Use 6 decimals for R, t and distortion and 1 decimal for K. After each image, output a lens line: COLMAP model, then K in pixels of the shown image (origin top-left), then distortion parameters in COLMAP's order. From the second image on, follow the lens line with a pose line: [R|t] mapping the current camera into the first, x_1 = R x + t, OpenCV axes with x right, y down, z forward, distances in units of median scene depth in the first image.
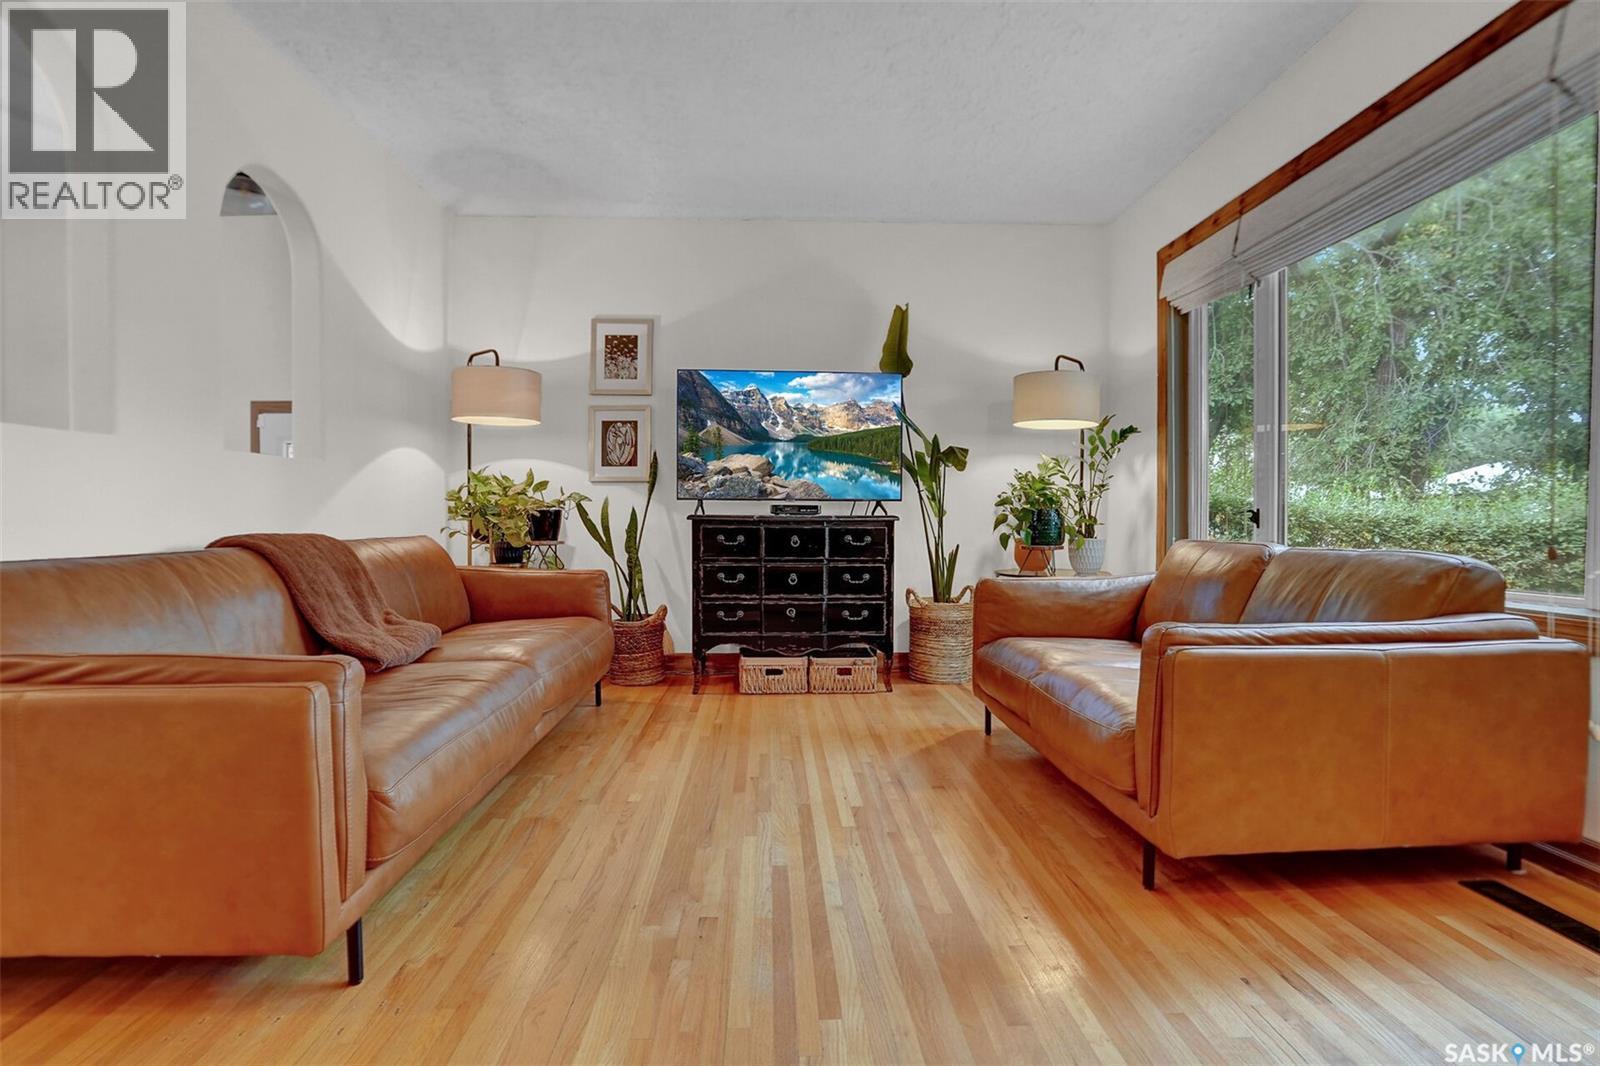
lens RADIAL K [[835.2, 0, 795.6], [0, 835.2, 516.8], [0, 0, 1]] dist [-0.084053, 0.049038]
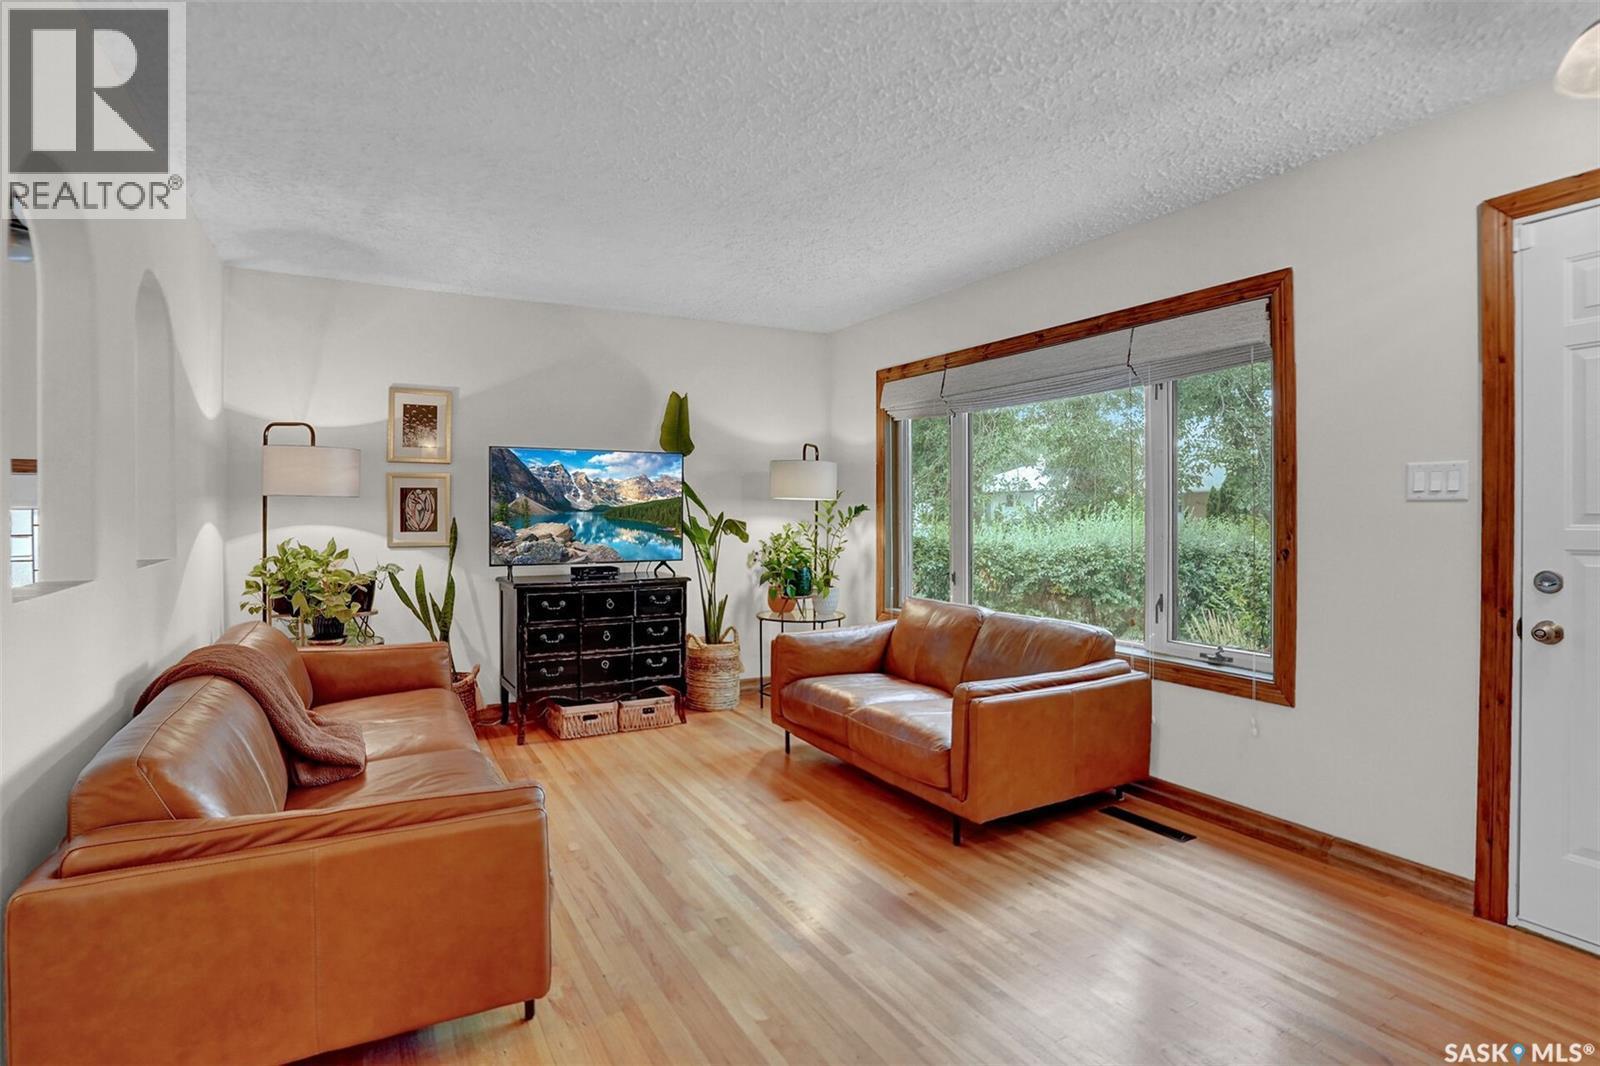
lens RADIAL K [[862.9, 0, 798.8], [0, 862.9, 468.9], [0, 0, 1]] dist [-0.058361, 0.000744]
pose [[0.892327, 0.013974, 0.451173, -0.306543], [0.000519, 0.999488, -0.031984, -0.119262], [-0.451389, 0.028774, 0.891863, -0.197481]]
